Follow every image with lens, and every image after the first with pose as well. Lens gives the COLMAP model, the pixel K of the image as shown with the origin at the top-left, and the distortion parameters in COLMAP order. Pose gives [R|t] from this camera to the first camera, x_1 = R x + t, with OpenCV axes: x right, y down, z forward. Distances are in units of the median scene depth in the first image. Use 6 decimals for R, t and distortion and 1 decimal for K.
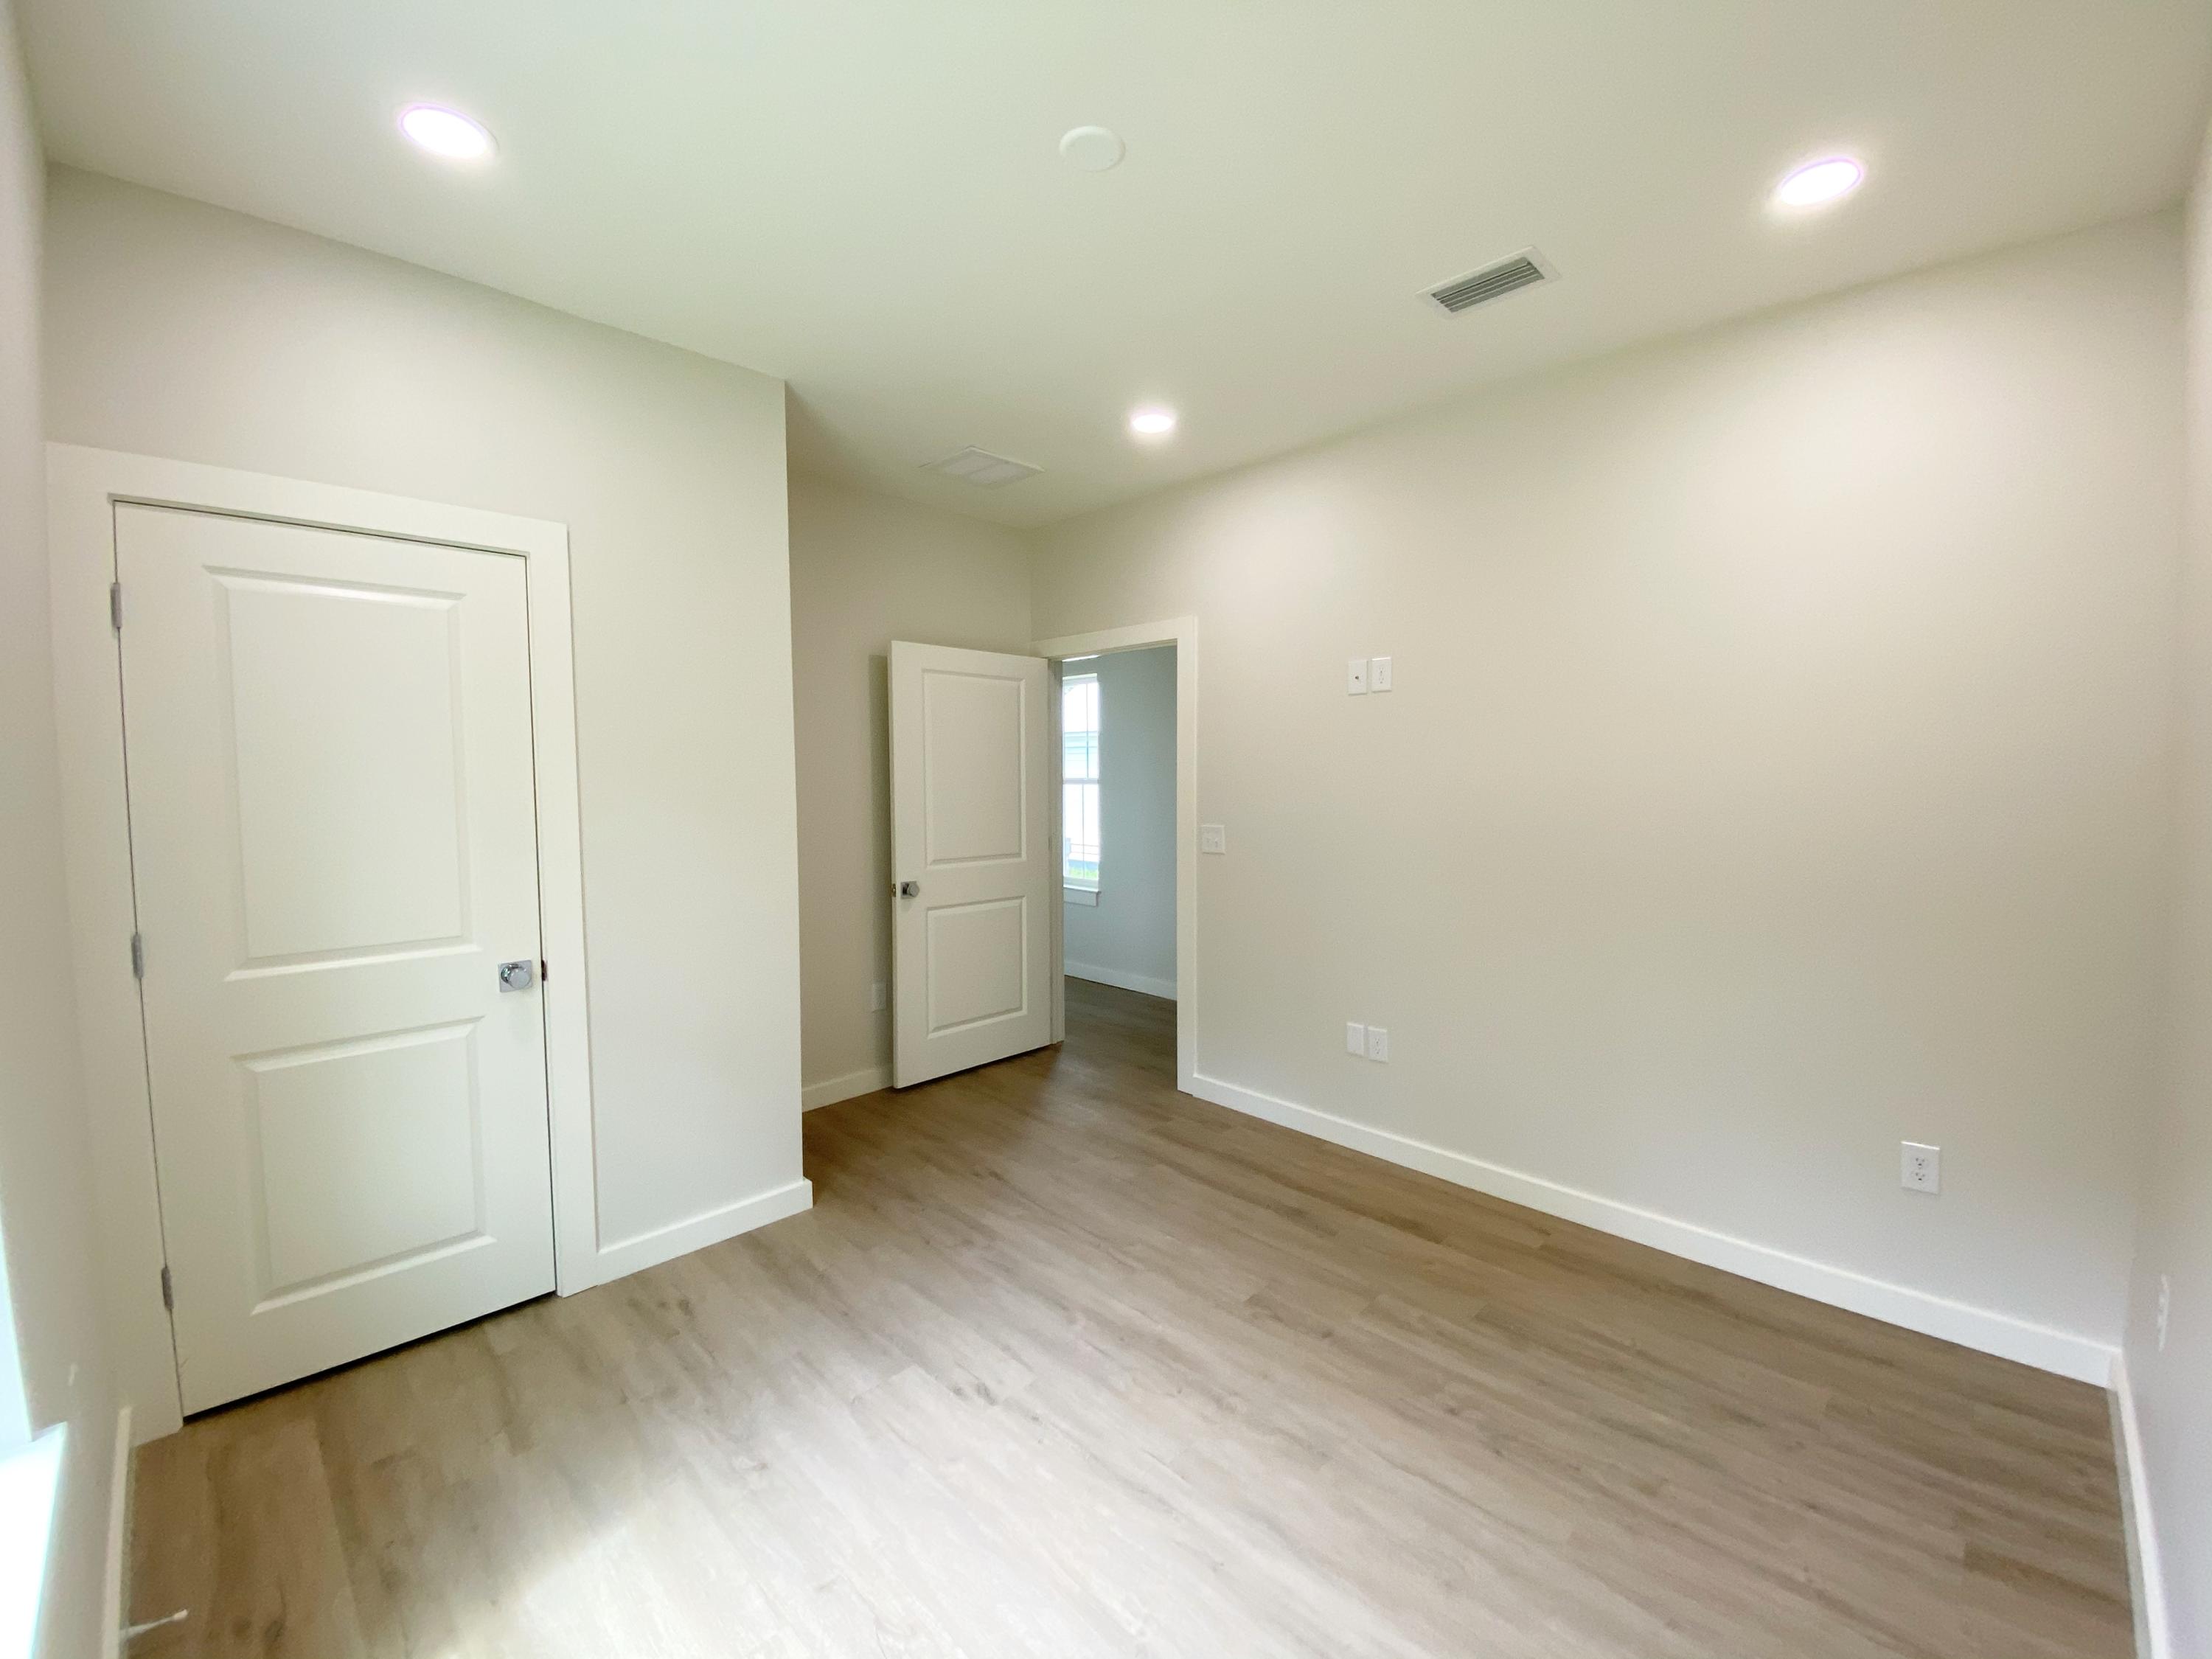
lens RADIAL K [[913.8, 0, 1114.9], [0, 913.8, 829.0], [0, 0, 1]] dist [-0.001269, -0.008342]
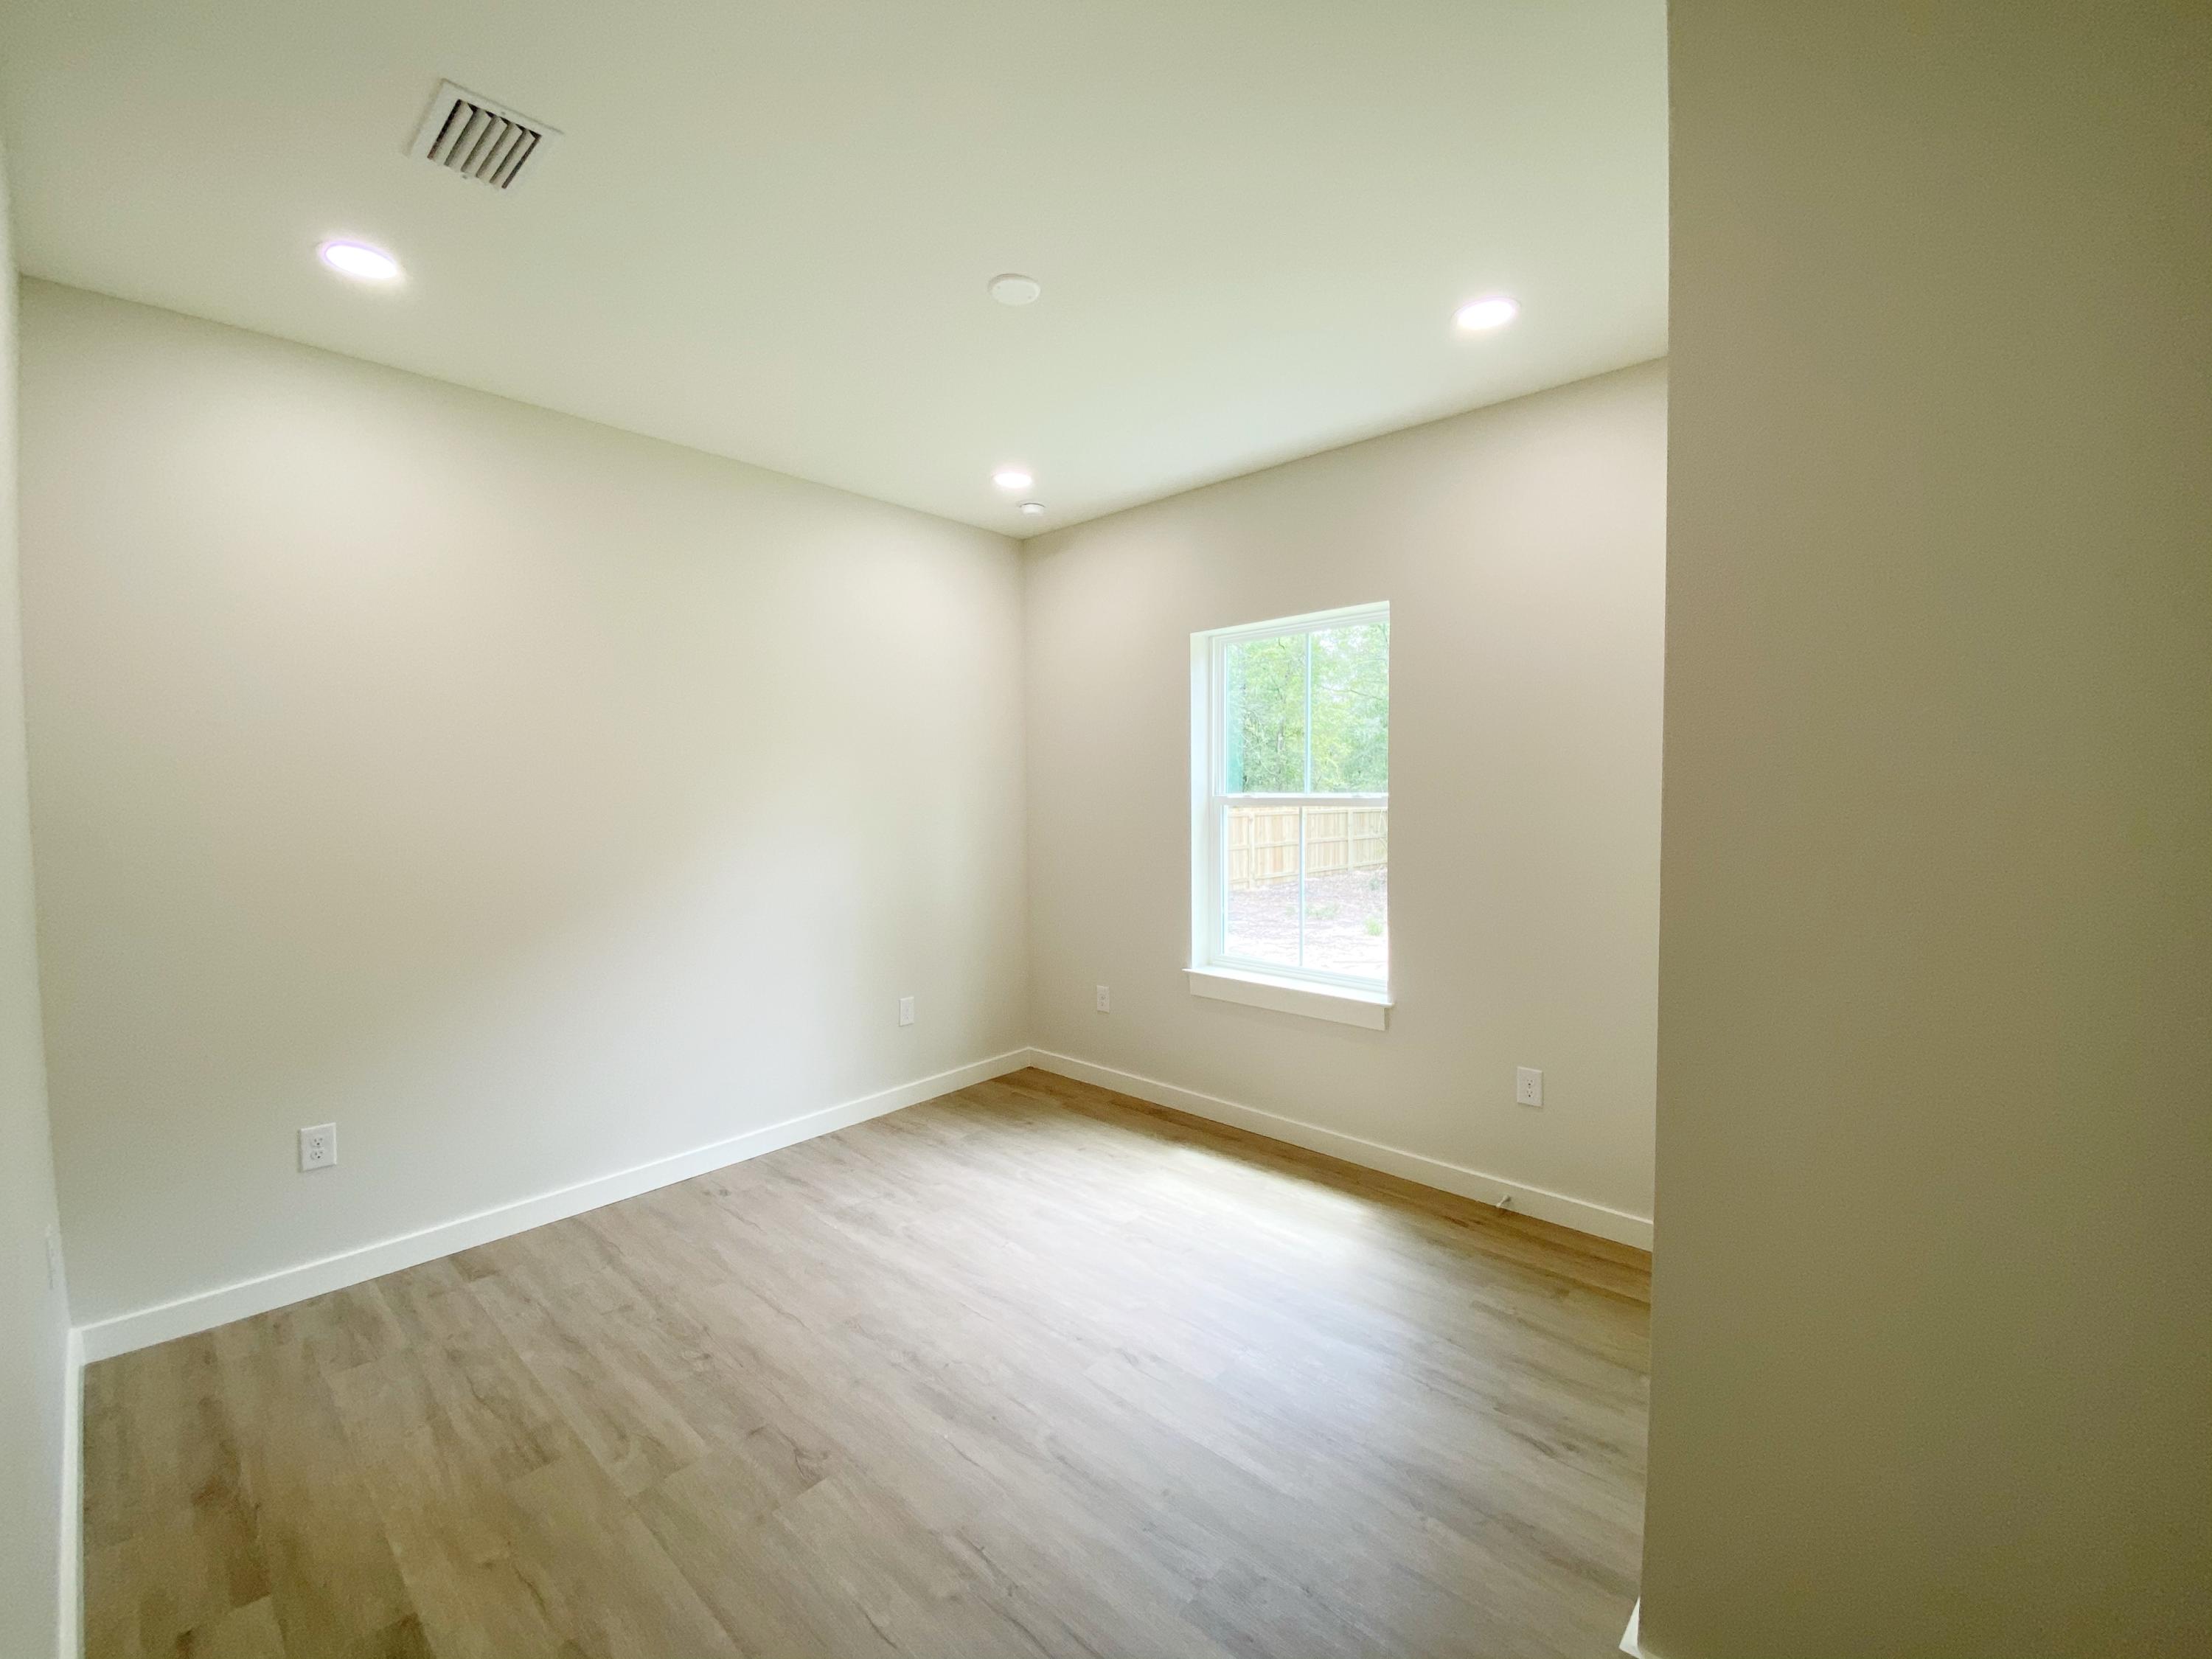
lens RADIAL K [[913.8, 0, 1111.8], [0, 913.8, 831.3], [0, 0, 1]] dist [-0.001269, -0.008342]
pose [[-0.998997, 0.011944, -0.043151, -0.079595], [0.006825, 0.993122, 0.116884, -0.119381], [0.044250, 0.116472, -0.992208, 1.921958]]
